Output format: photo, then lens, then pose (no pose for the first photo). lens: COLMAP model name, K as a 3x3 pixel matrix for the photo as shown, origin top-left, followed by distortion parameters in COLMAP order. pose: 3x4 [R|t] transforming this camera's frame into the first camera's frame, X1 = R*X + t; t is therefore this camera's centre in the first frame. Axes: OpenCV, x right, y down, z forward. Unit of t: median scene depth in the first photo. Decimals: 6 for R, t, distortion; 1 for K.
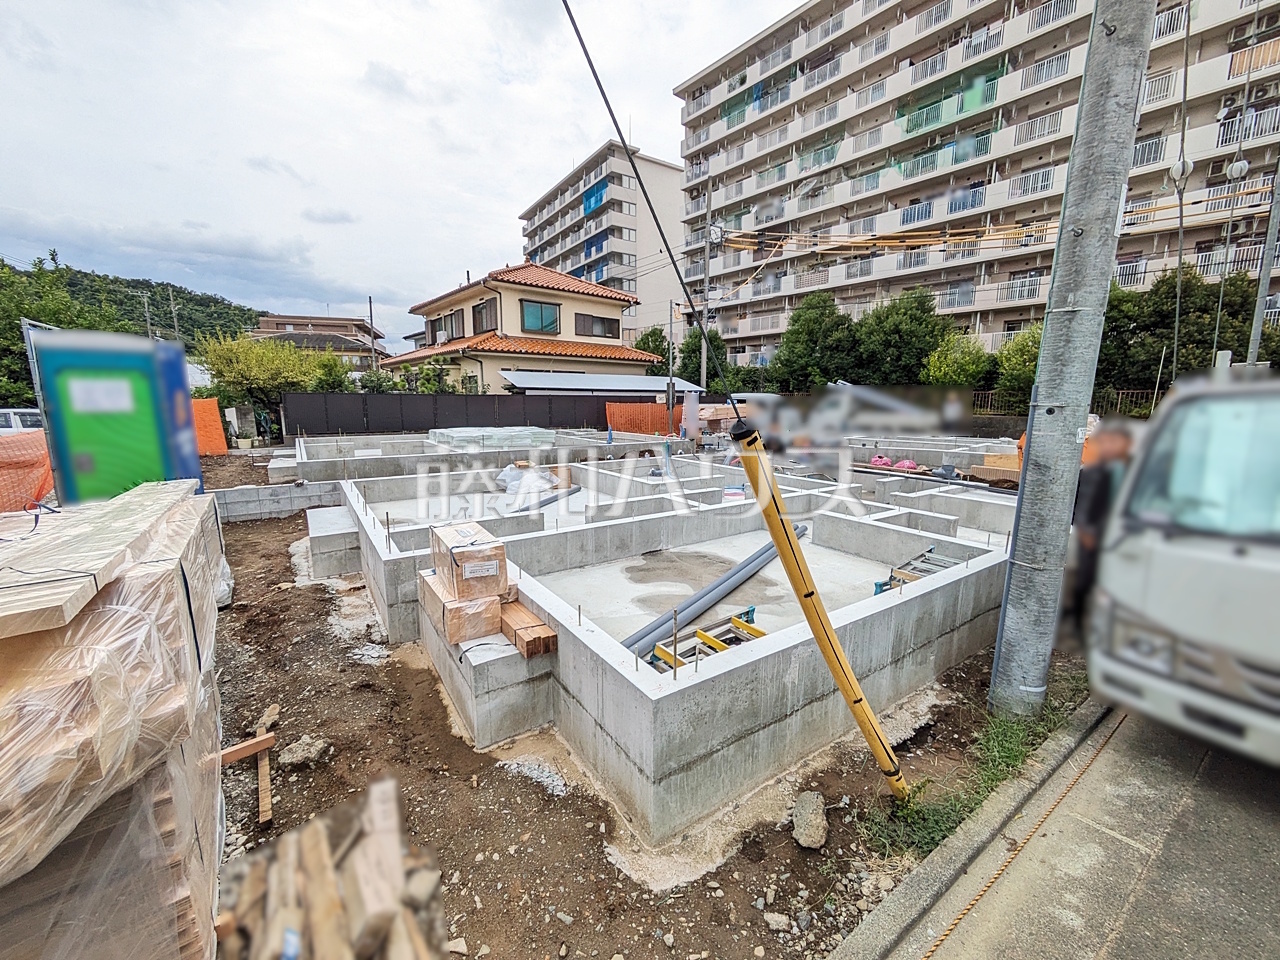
lens RADIAL K [[506.4, 0, 643.4], [0, 506.4, 480.1], [0, 0, 1]] dist [-0.001105, 0.002240]
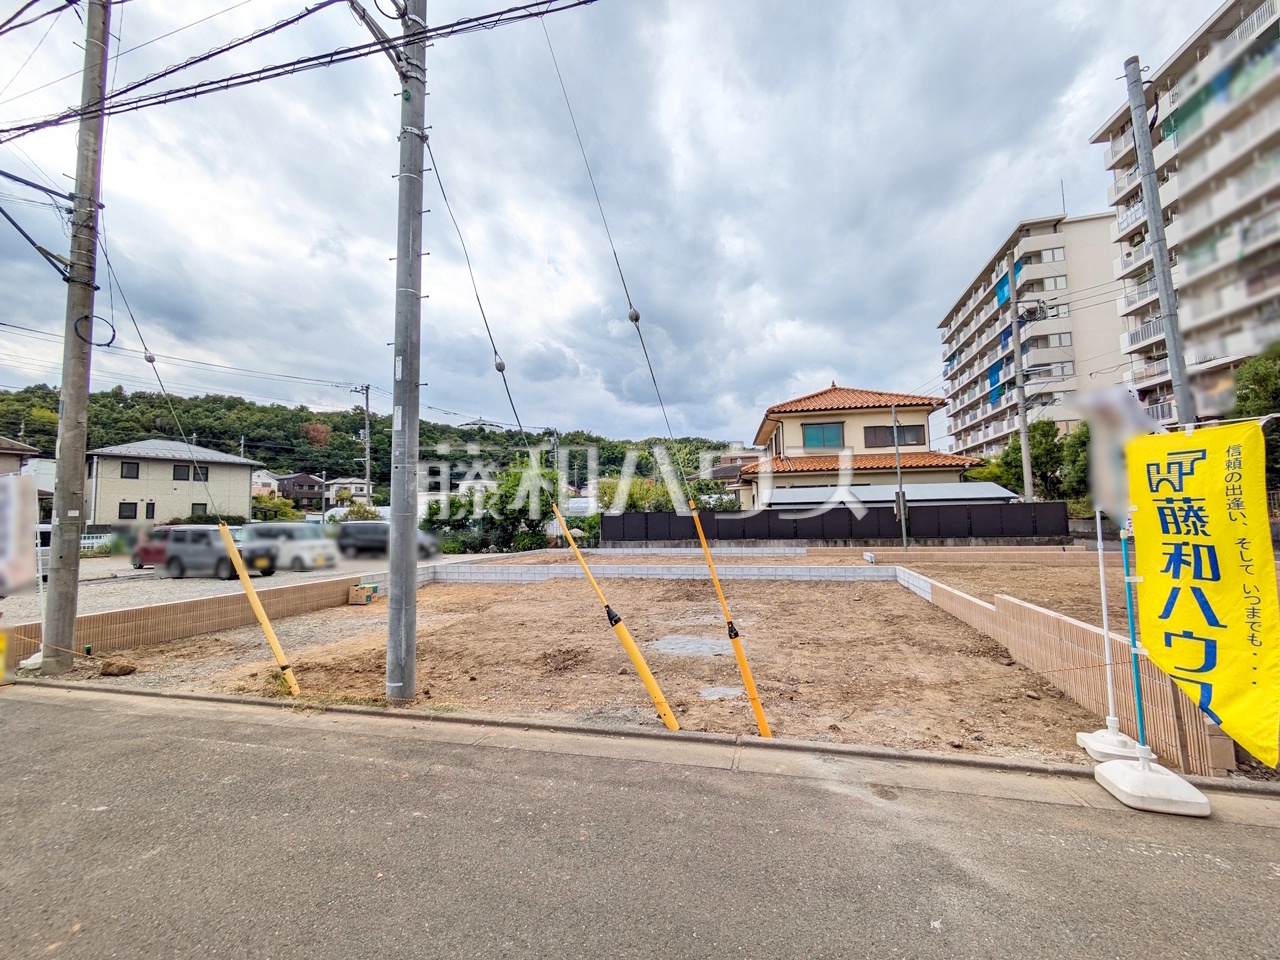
lens RADIAL K [[506.4, 0, 642.5], [0, 506.4, 479.1], [0, 0, 1]] dist [-0.001105, 0.002240]
pose [[0.651466, -0.075191, -0.754942, 0.224925], [-0.097185, 0.978608, -0.181332, -0.002566], [0.752427, 0.191500, 0.630223, 0.038621]]
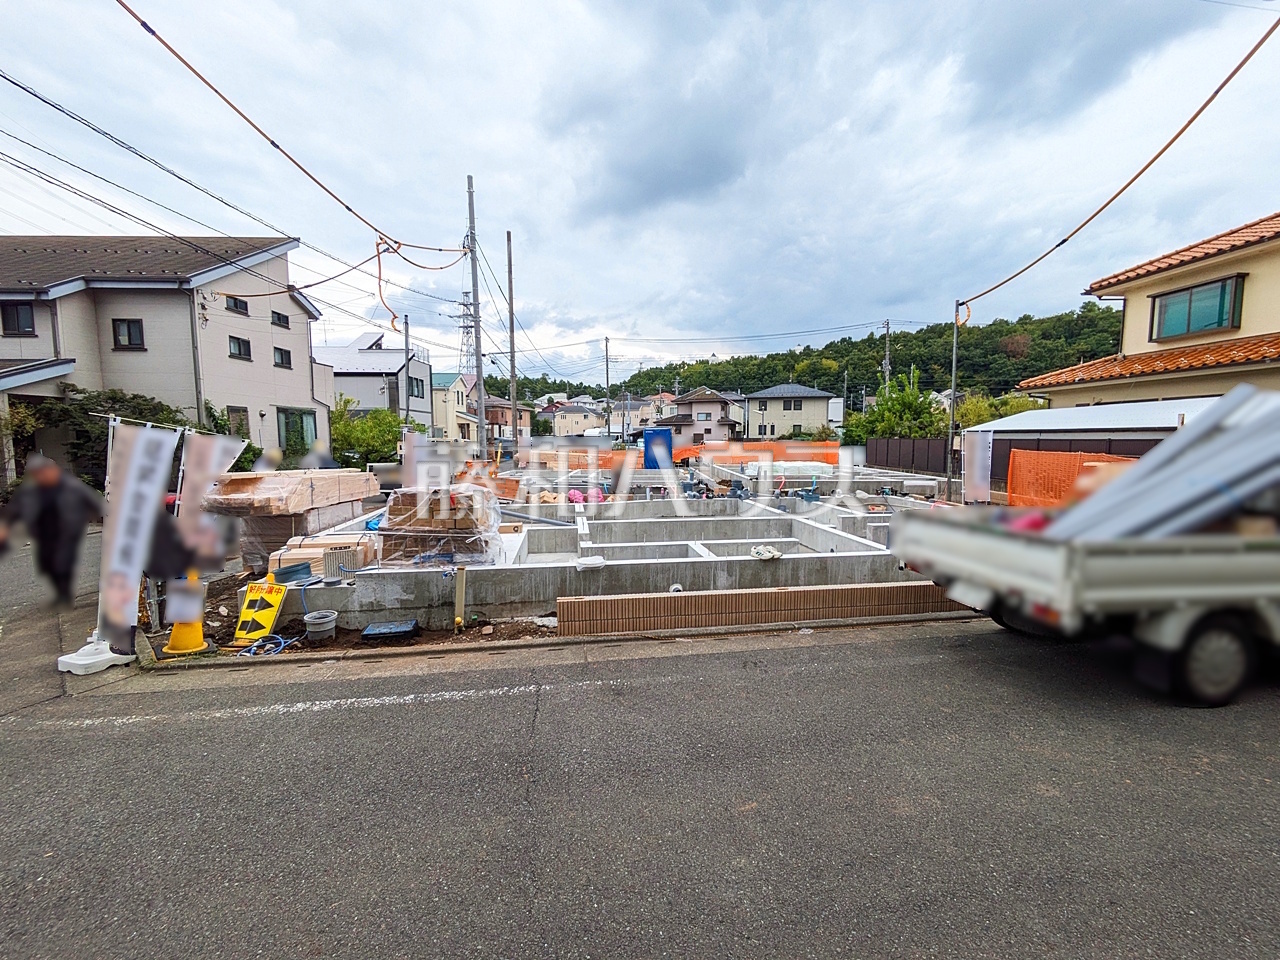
lens RADIAL K [[506.4, 0, 641.9], [0, 506.4, 479.8], [0, 0, 1]] dist [-0.001105, 0.002240]
pose [[-0.556984, 0.062880, -0.828139, 0.436994], [-0.135613, 0.976861, 0.165382, -0.088226], [0.819376, 0.204422, -0.535569, 0.534914]]
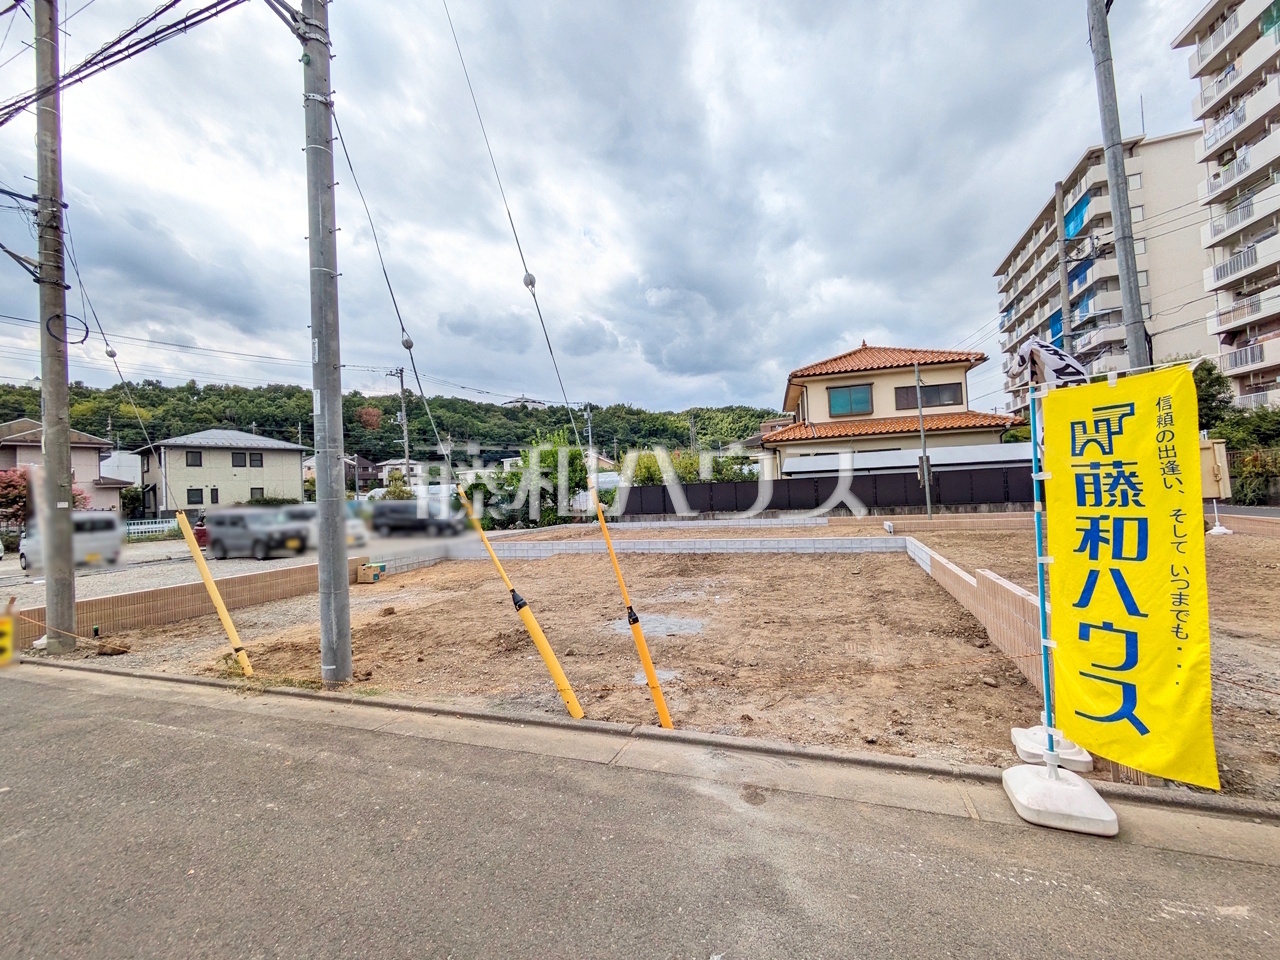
lens RADIAL K [[506.4, 0, 642.5], [0, 506.4, 478.3], [0, 0, 1]] dist [-0.001105, 0.002240]
pose [[0.580718, -0.052308, -0.812423, 0.239579], [-0.079195, 0.989571, -0.120322, -0.008067], [0.810244, 0.134213, 0.570519, 0.069923]]
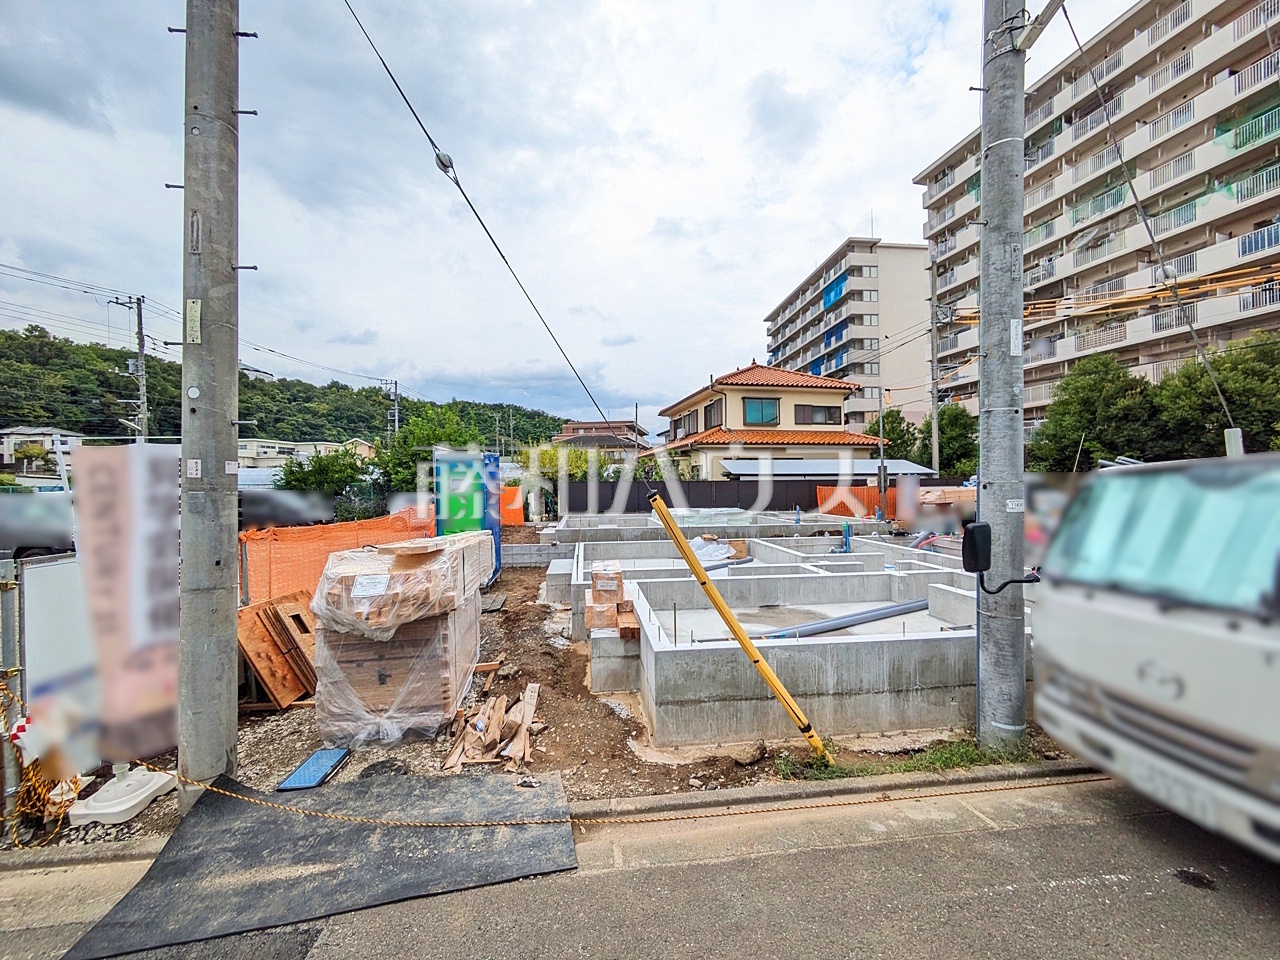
lens RADIAL K [[506.4, 0, 643.0], [0, 506.4, 481.0], [0, 0, 1]] dist [-0.001105, 0.002240]
pose [[0.886953, -0.015830, -0.461588, 0.049381], [-0.060737, 0.986735, -0.150549, 0.007341], [0.457848, 0.161565, 0.874226, -0.039867]]
